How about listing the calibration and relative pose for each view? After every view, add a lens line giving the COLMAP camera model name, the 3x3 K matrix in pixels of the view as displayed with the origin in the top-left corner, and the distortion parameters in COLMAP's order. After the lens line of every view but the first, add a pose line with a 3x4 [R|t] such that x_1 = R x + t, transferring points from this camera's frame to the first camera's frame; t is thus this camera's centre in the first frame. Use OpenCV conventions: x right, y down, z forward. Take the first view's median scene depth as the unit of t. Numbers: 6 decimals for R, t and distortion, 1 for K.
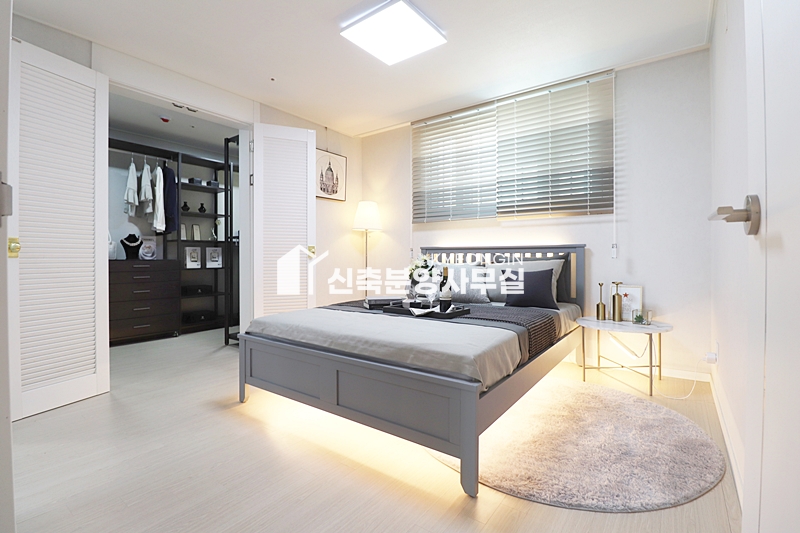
lens RADIAL K [[375.1, 0, 398.5], [0, 375.1, 259.1], [0, 0, 1]] dist [-0.000287, -0.014926]
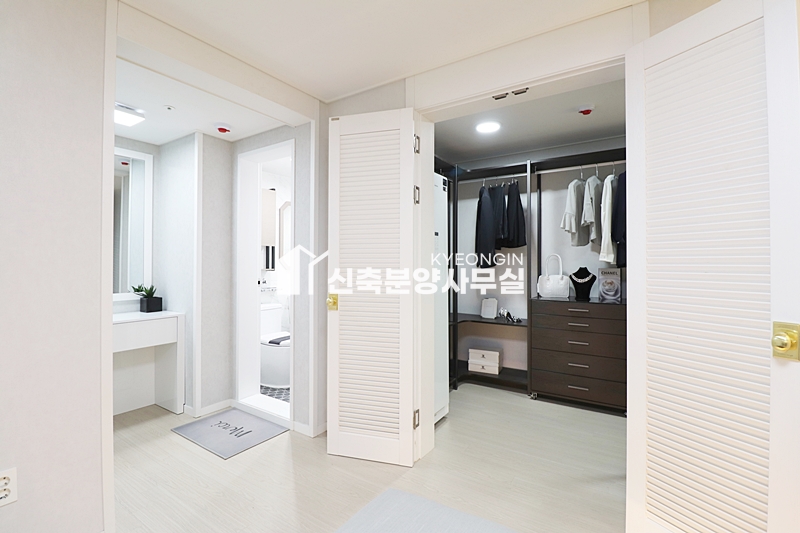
lens RADIAL K [[366.6, 0, 399.3], [0, 366.6, 259.9], [0, 0, 1]] dist [-0.001162, -0.013714]
pose [[0.055994, -0.007823, -0.998400, 0.047948], [-0.003883, 0.999960, -0.008053, -0.071299], [0.998424, 0.004327, 0.055962, 0.531418]]
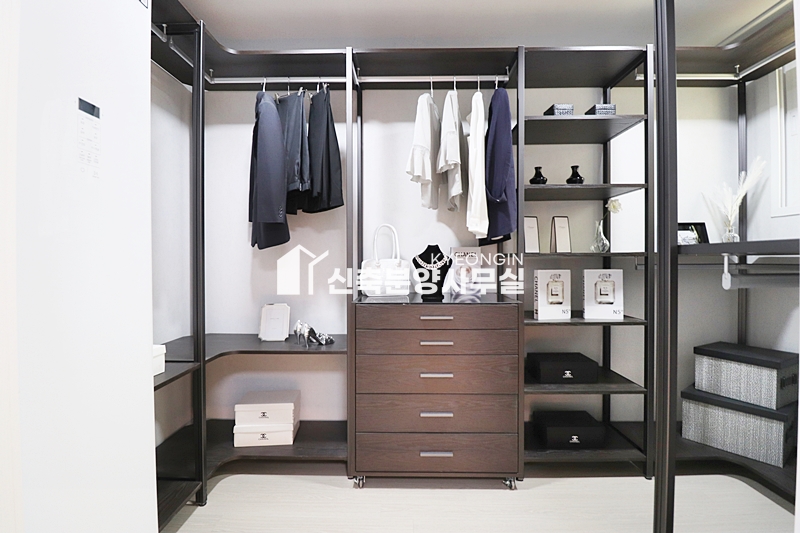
lens RADIAL K [[368.0, 0, 408.5], [0, 368.0, 263.9], [0, 0, 1]] dist [-0.015576, -0.000017]
pose [[0.593904, 0.001950, -0.804534, -0.326827], [0.000294, 0.999996, 0.002641, -0.041350], [0.804536, -0.001805, 0.593901, 0.651093]]
